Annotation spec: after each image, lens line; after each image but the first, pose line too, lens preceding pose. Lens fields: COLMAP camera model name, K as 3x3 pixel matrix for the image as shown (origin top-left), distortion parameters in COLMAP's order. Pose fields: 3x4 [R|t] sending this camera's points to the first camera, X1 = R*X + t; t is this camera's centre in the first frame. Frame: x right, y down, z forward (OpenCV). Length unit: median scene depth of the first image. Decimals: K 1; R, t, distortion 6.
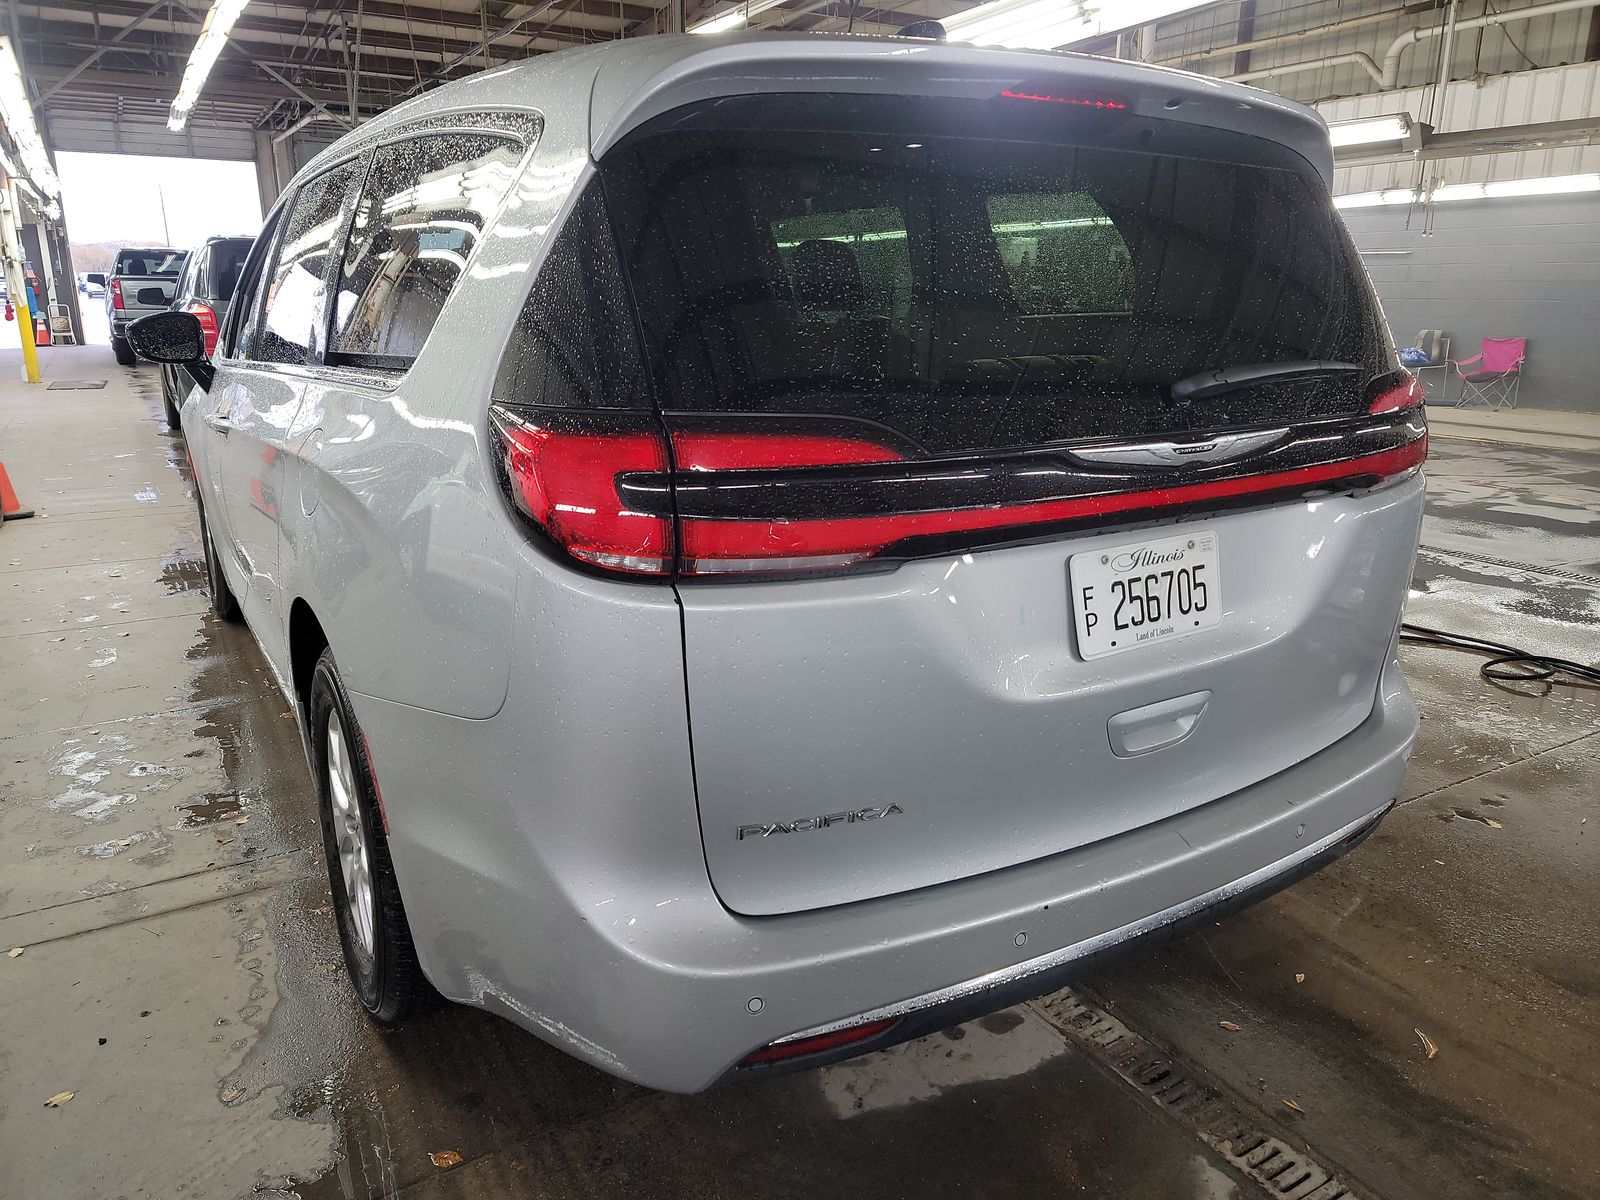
lens RADIAL K [[1110.7, 0, 815.9], [0, 1110.7, 594.5], [0, 0, 1]] dist [0.073205, -0.064432]
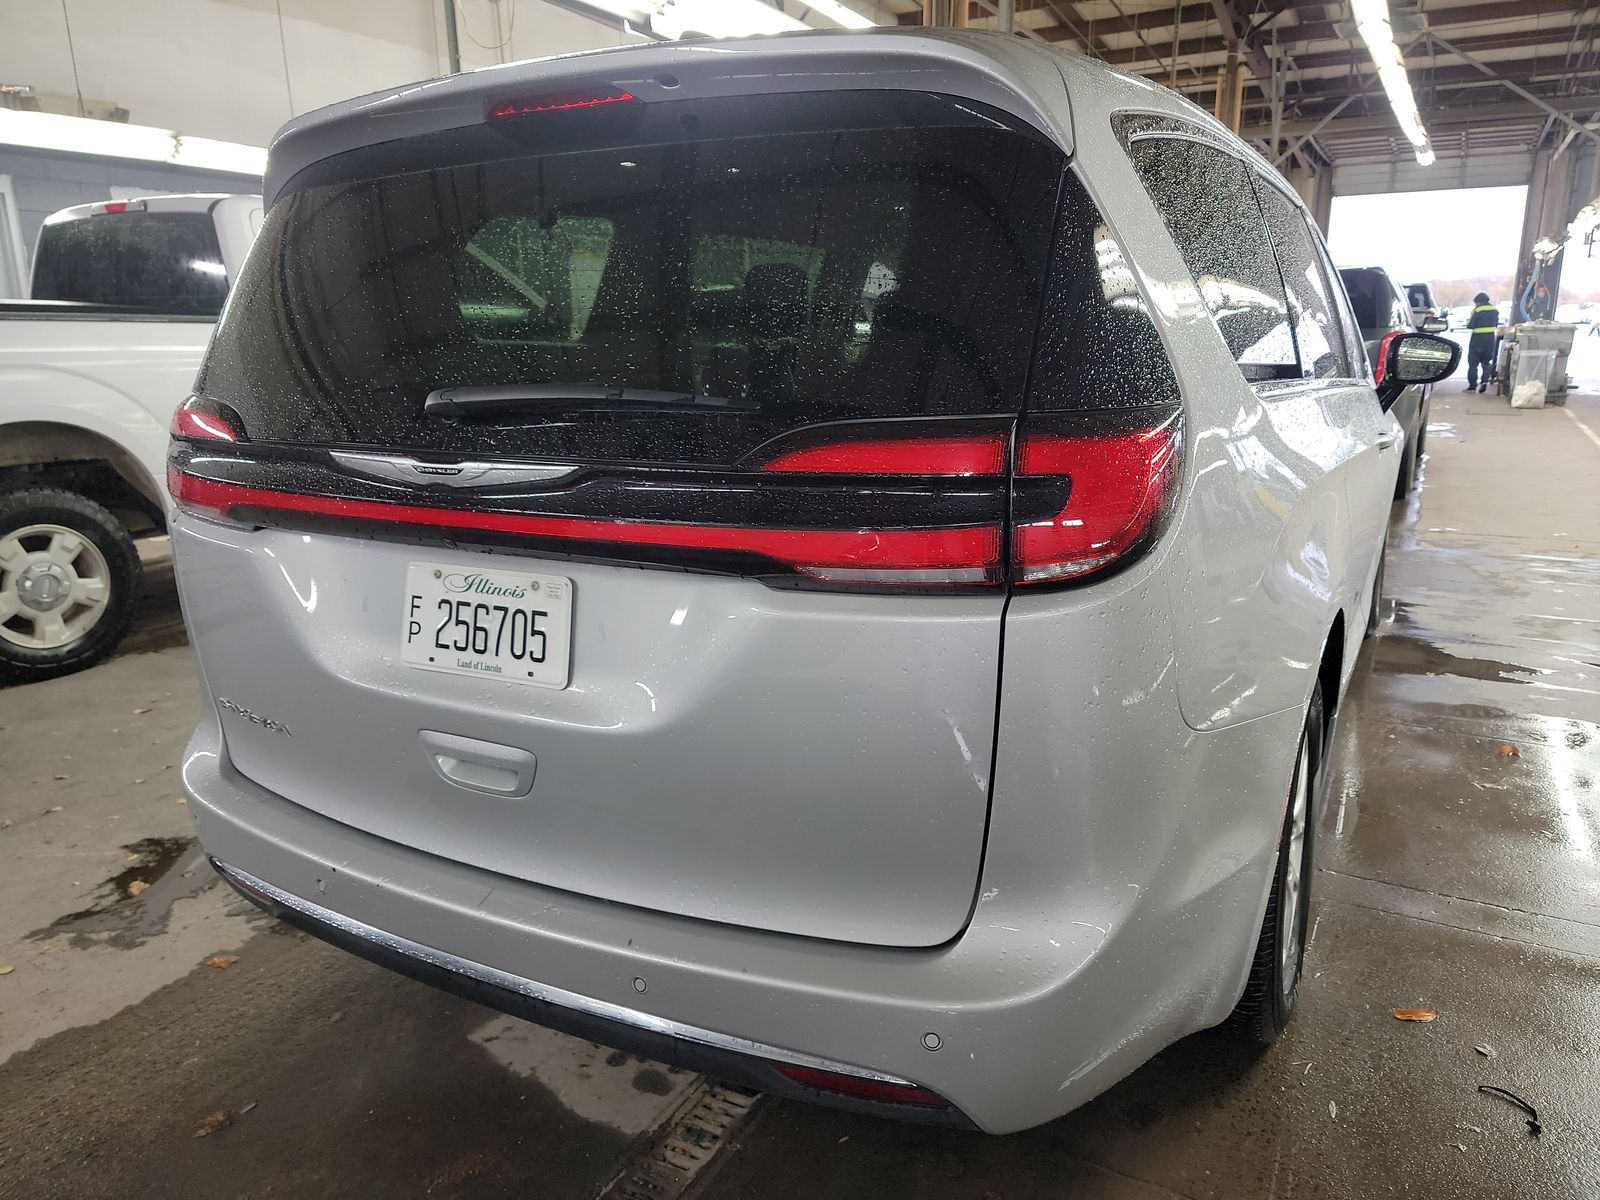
lens RADIAL K [[1102.8, 0, 802.7], [0, 1102.8, 612.0], [0, 0, 1]] dist [0.086048, -0.069927]
pose [[0.498040, 0.206393, -0.842234, 1.226231], [-0.216811, 0.970052, 0.109508, -0.172434], [0.839612, 0.128066, 0.527873, 0.733806]]
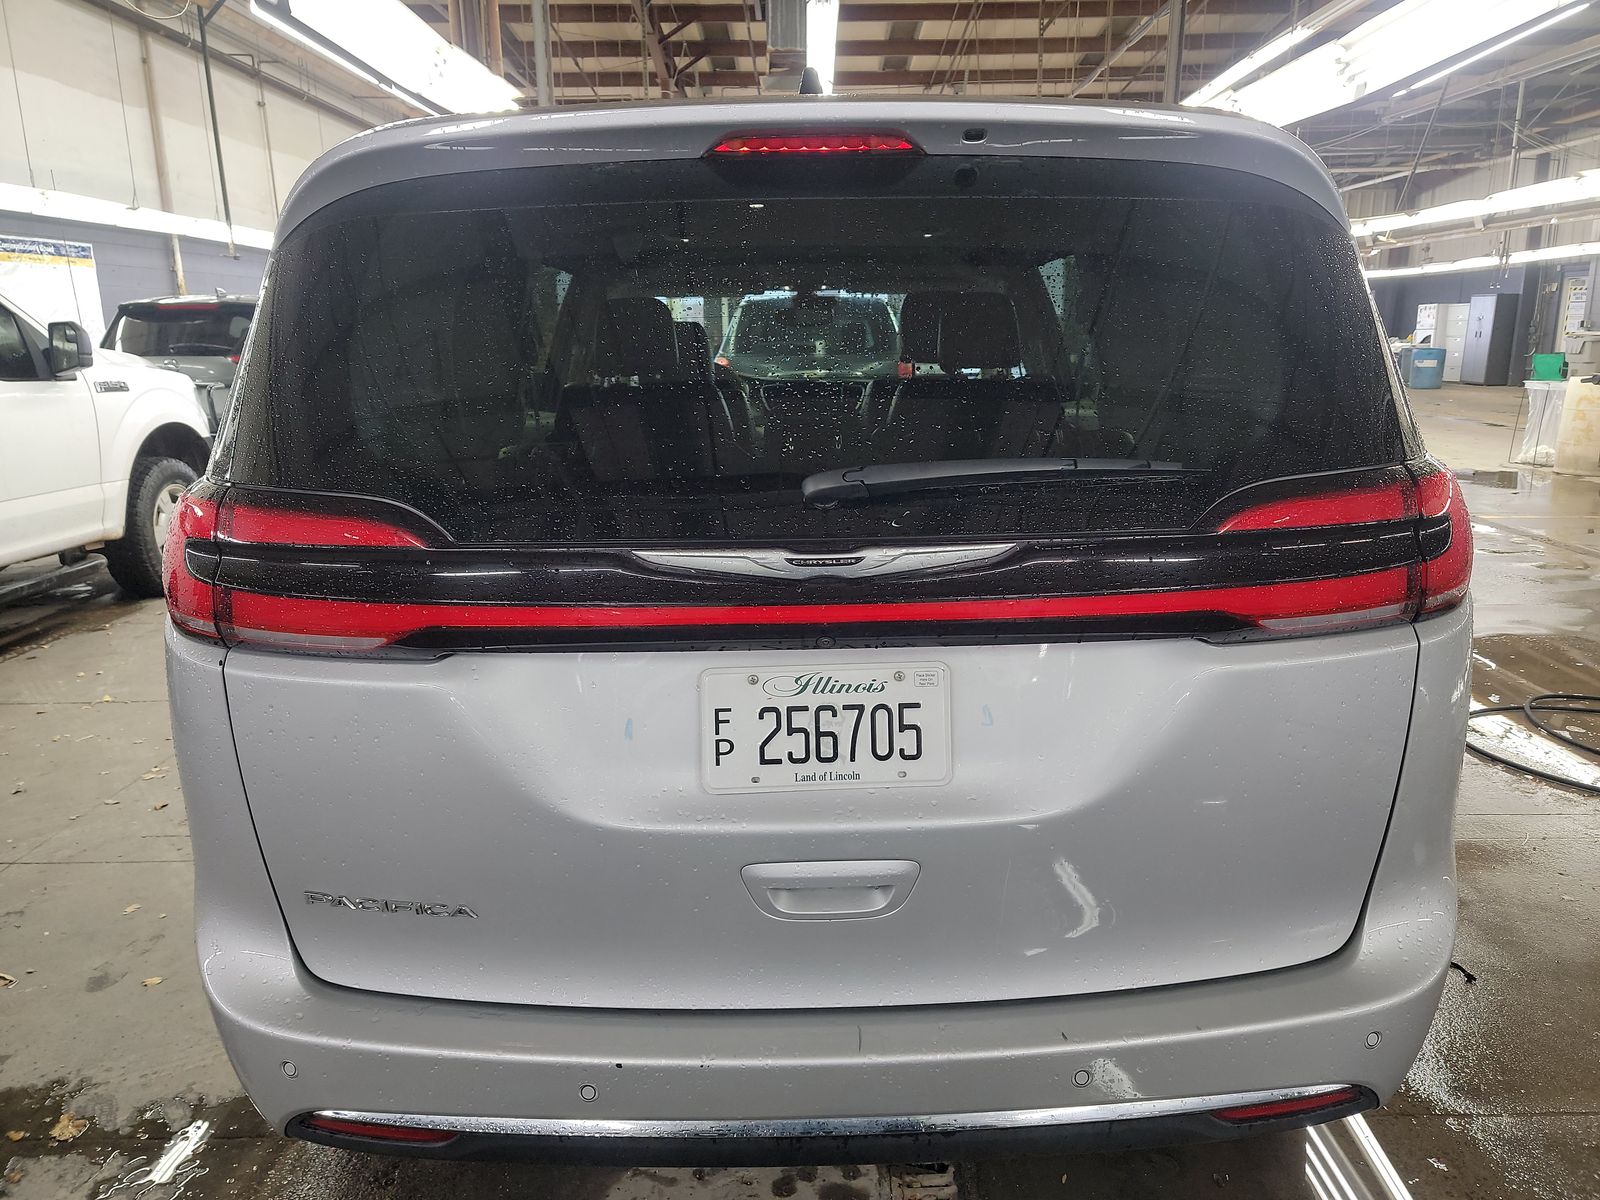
lens RADIAL K [[1110.7, 0, 815.9], [0, 1110.7, 594.5], [0, 0, 1]] dist [0.073205, -0.064432]
pose [[0.857093, 0.101596, -0.505045, 0.702620], [-0.118383, 0.992967, -0.001157, -0.097726], [0.501376, 0.060780, 0.863092, 0.279299]]
